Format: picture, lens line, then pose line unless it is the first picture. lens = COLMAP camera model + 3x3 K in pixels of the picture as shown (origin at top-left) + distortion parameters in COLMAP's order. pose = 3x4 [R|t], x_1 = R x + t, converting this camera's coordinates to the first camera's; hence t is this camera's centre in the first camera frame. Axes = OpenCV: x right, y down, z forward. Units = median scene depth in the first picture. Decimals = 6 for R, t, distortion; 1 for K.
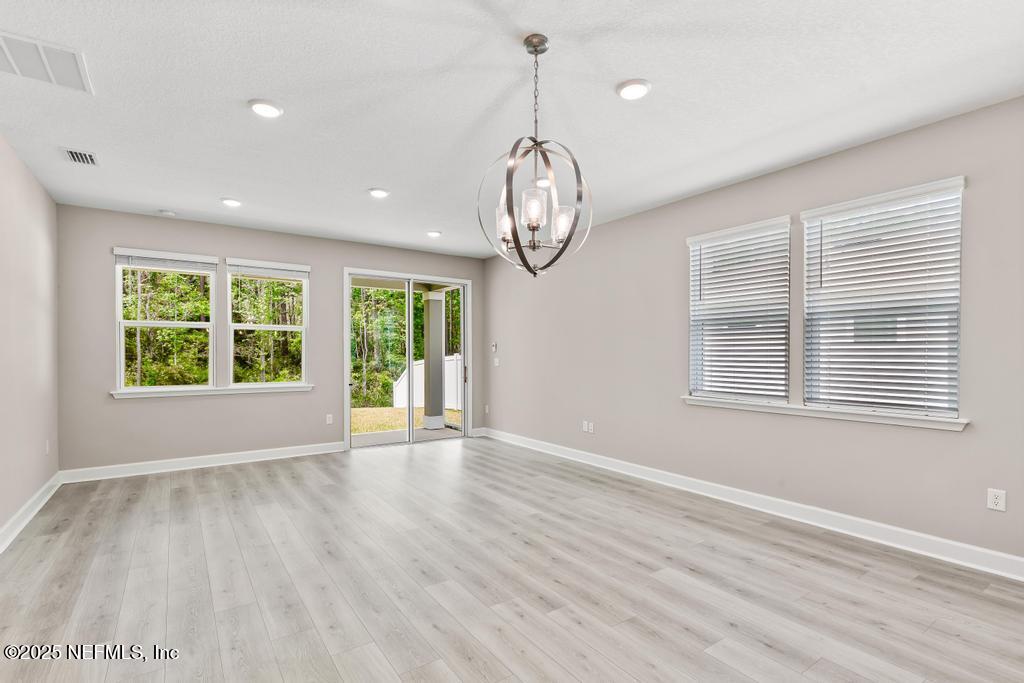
lens RADIAL K [[471.0, 0, 501.7], [0, 471.0, 353.7], [0, 0, 1]] dist [0.004657, -0.001049]
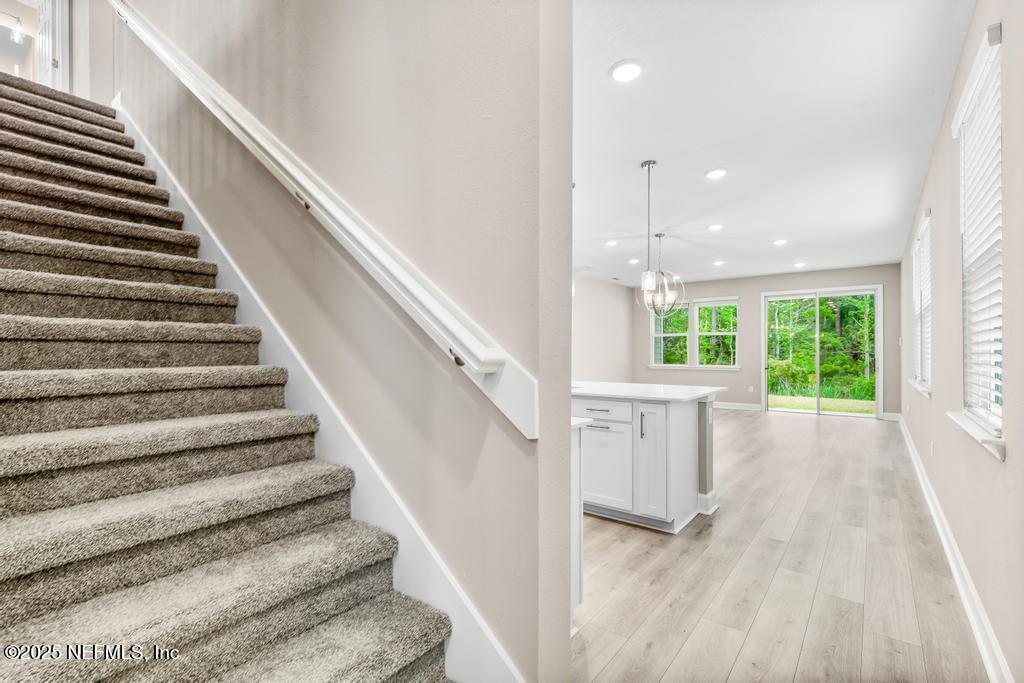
lens RADIAL K [[471.0, 0, 502.8], [0, 471.0, 349.7], [0, 0, 1]] dist [0.004657, -0.001049]
pose [[0.283205, -0.006447, -0.959038, 1.118950], [-0.000892, 0.999975, -0.006986, 0.020042], [0.959059, 0.002834, 0.283192, -0.313966]]
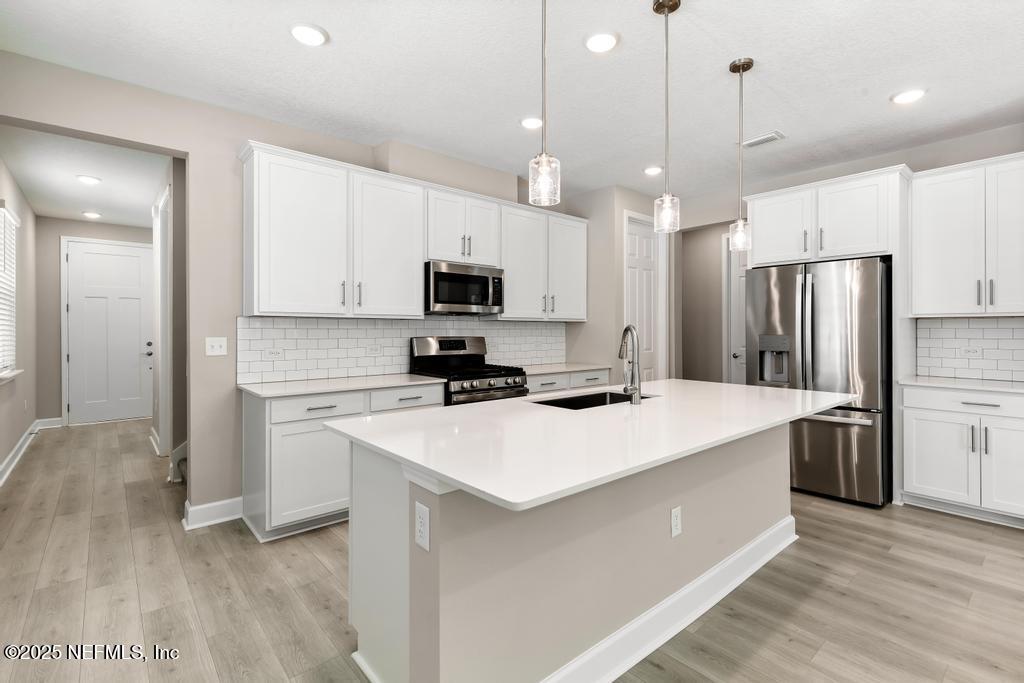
lens RADIAL K [[471.0, 0, 511.4], [0, 471.0, 327.9], [0, 0, 1]] dist [0.004657, -0.001049]
pose [[-0.994511, -0.000401, -0.104633, 0.495575], [-0.000541, 0.999999, 0.001312, 0.001454], [0.104632, 0.001361, -0.994510, 0.468581]]
